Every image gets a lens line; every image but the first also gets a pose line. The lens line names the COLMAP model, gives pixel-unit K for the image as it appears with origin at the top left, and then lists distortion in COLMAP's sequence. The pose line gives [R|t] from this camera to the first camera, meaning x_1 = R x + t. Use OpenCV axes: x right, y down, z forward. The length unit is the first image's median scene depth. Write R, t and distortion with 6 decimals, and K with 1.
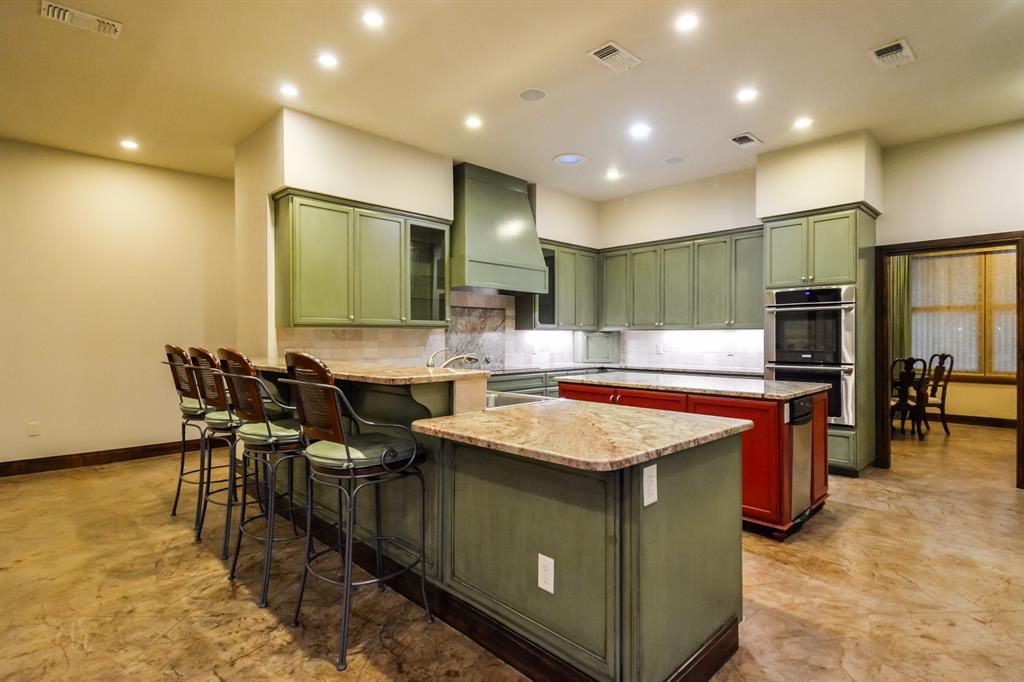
lens RADIAL K [[505.5, 0, 515.7], [0, 505.5, 339.1], [0, 0, 1]] dist [-0.006890, -0.001611]
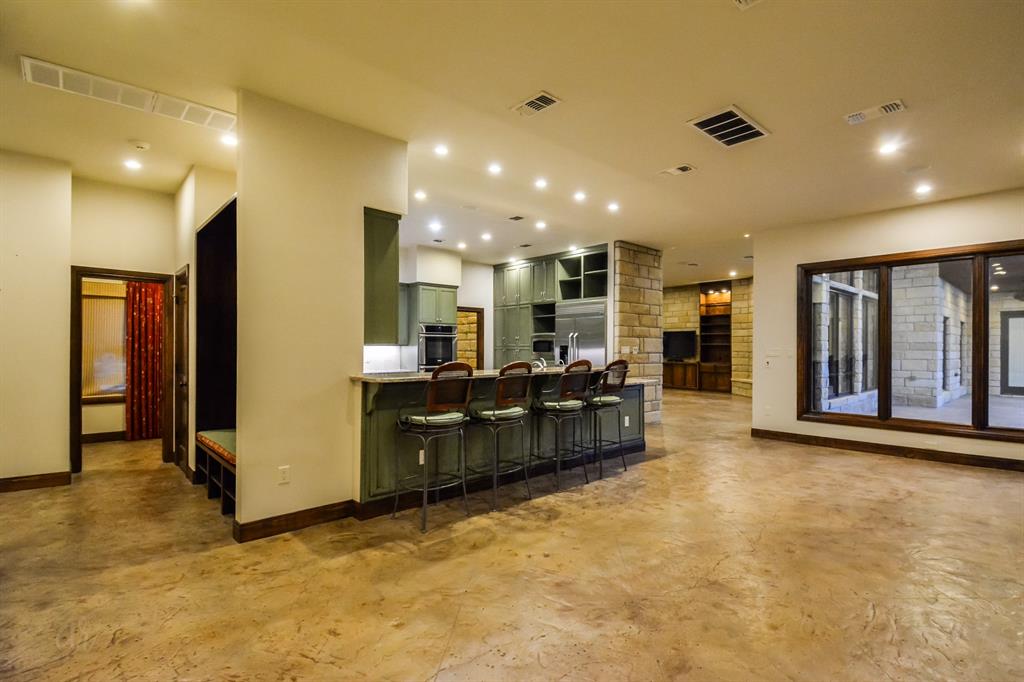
lens RADIAL K [[493.9, 0, 511.0], [0, 493.9, 344.8], [0, 0, 1]] dist [0.002436, 0.000032]
pose [[0.077175, 0.001305, 0.997017, -2.178979], [-0.004861, 0.999988, -0.000933, -0.041239], [-0.997006, -0.004775, 0.077181, 0.974734]]
